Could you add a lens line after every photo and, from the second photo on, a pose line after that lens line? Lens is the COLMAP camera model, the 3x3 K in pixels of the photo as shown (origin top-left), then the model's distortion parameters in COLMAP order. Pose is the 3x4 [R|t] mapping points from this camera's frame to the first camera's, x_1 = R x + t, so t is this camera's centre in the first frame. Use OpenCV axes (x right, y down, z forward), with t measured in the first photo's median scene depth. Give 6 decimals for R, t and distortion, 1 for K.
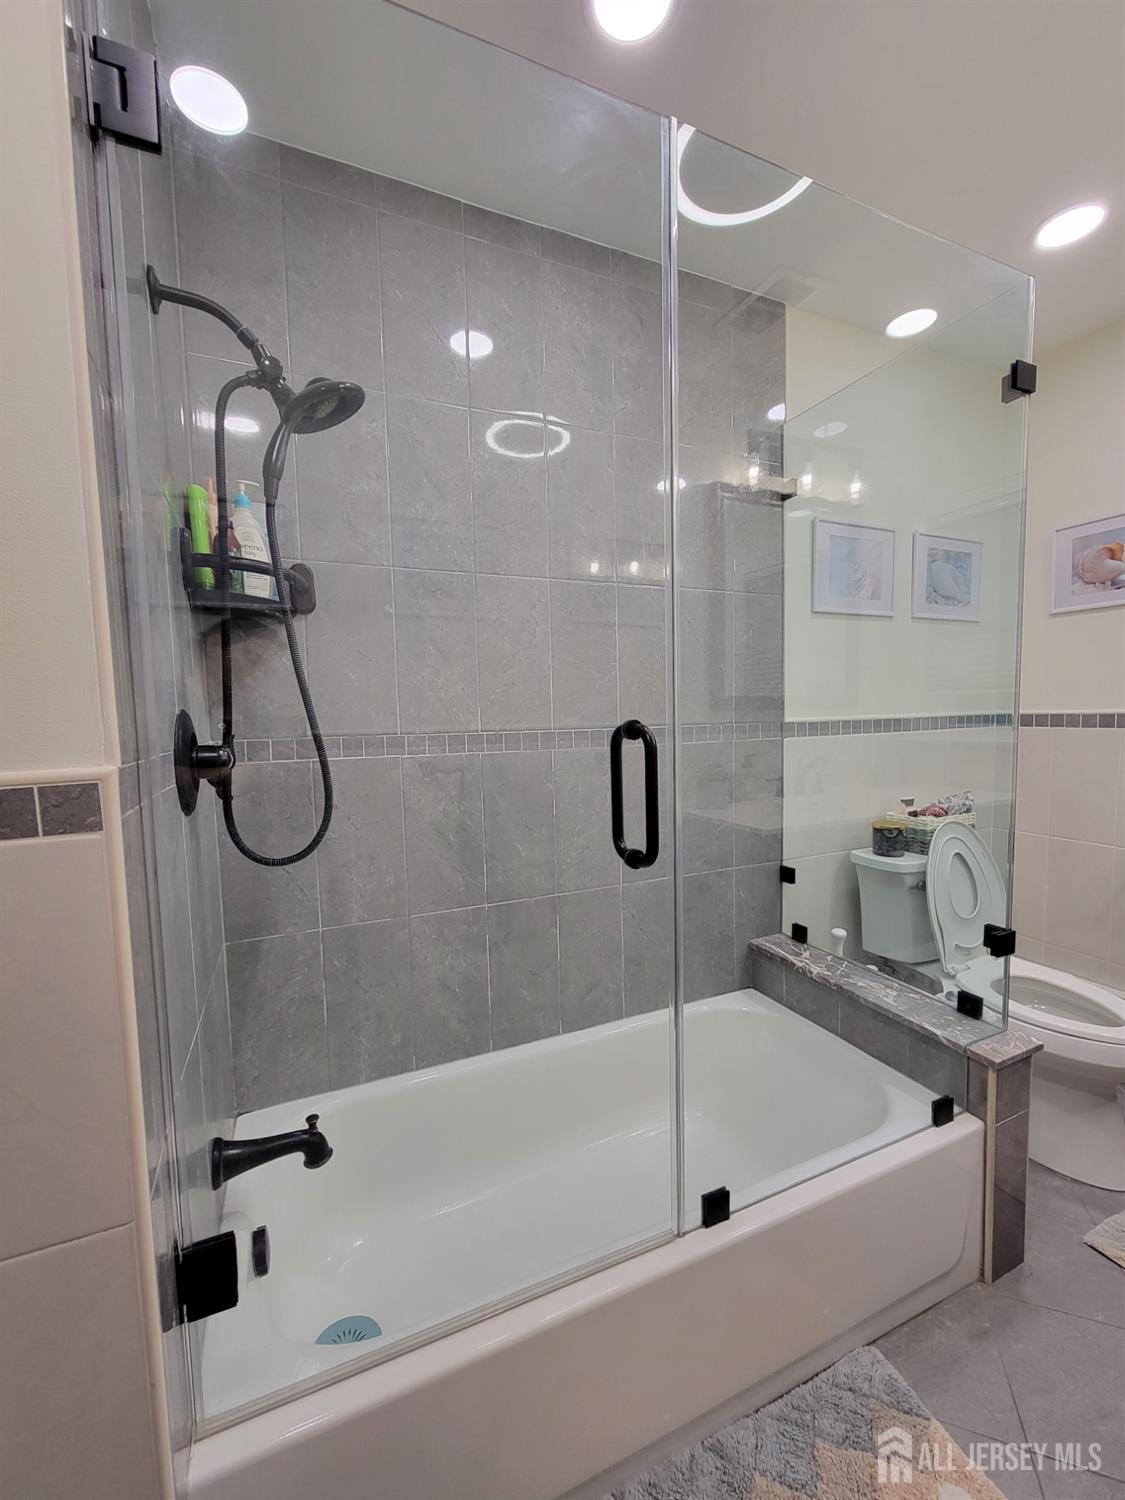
lens RADIAL K [[611.8, 0, 562.5], [0, 611.8, 750.0], [0, 0, 1]] dist [0.002138, 0.000270]
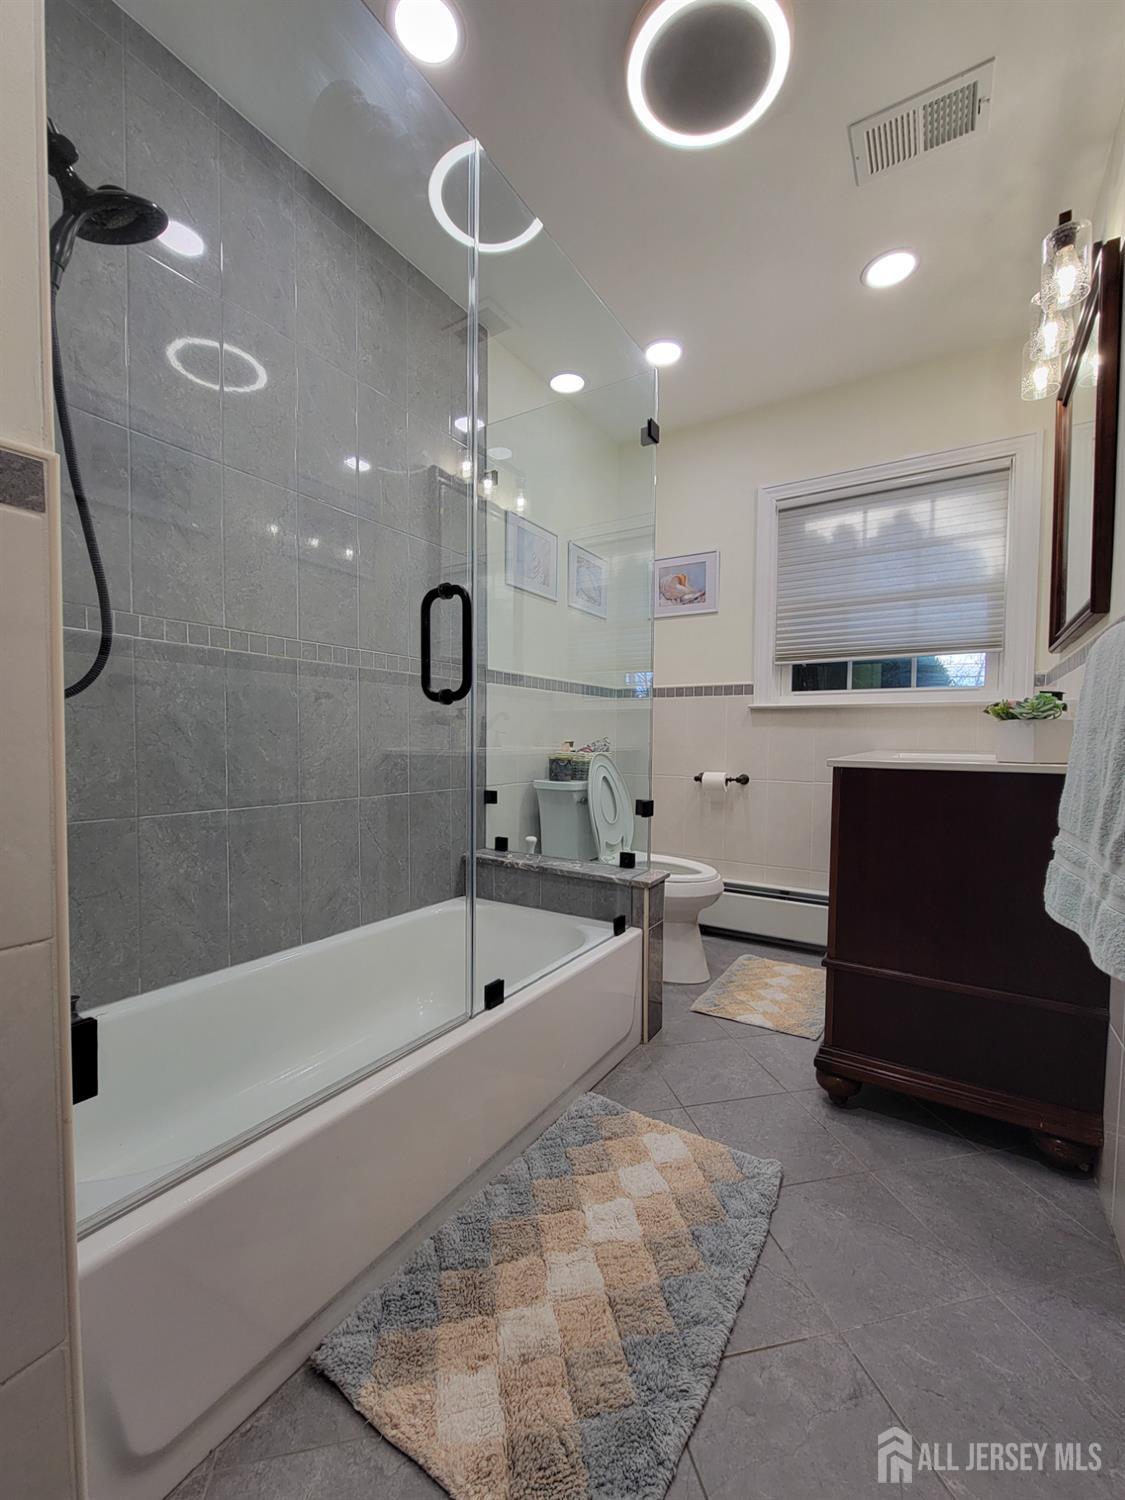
lens RADIAL K [[614.1, 0, 570.4], [0, 614.1, 744.3], [0, 0, 1]] dist [0.000163, 0.000085]
pose [[0.825722, 0.018855, 0.563762, -0.220854], [0.010330, 0.998768, -0.048534, 0.200809], [-0.563983, 0.045900, 0.824510, -0.089916]]
